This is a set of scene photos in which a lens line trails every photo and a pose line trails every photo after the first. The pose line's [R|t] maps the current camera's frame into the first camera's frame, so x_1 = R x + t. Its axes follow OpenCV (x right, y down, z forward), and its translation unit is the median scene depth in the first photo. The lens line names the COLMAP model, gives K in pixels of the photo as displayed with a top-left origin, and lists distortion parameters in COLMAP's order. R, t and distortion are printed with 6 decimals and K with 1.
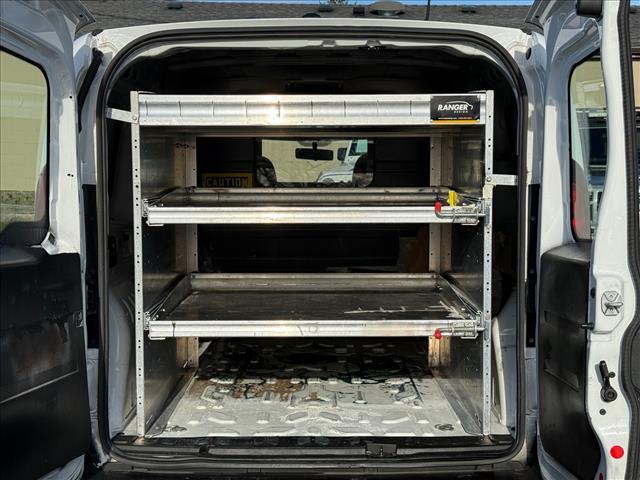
lens RADIAL K [[896.0, 0, 320.0], [0, 896.0, 240.0], [0, 0, 1]] dist [0.008653, 0.001319]
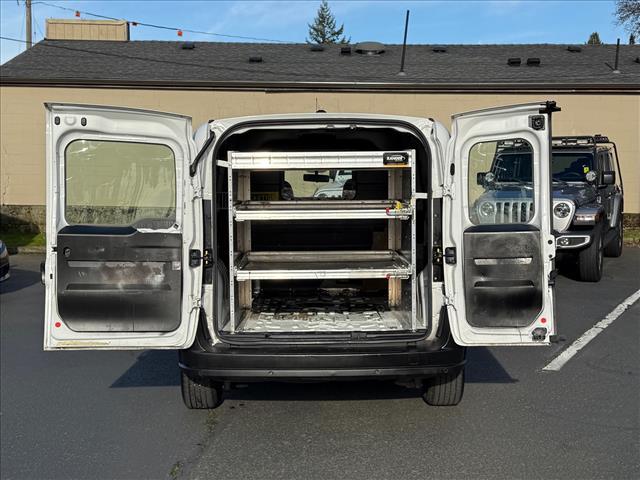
lens RADIAL K [[875.9, 0, 320.0], [0, 875.9, 240.0], [0, 0, 1]] dist [-0.001644, 0.000440]
pose [[0.999906, -0.007023, 0.011808, -0.034720], [0.007191, 0.999873, -0.014217, 0.052026], [-0.011707, 0.014300, 0.999829, -0.855791]]
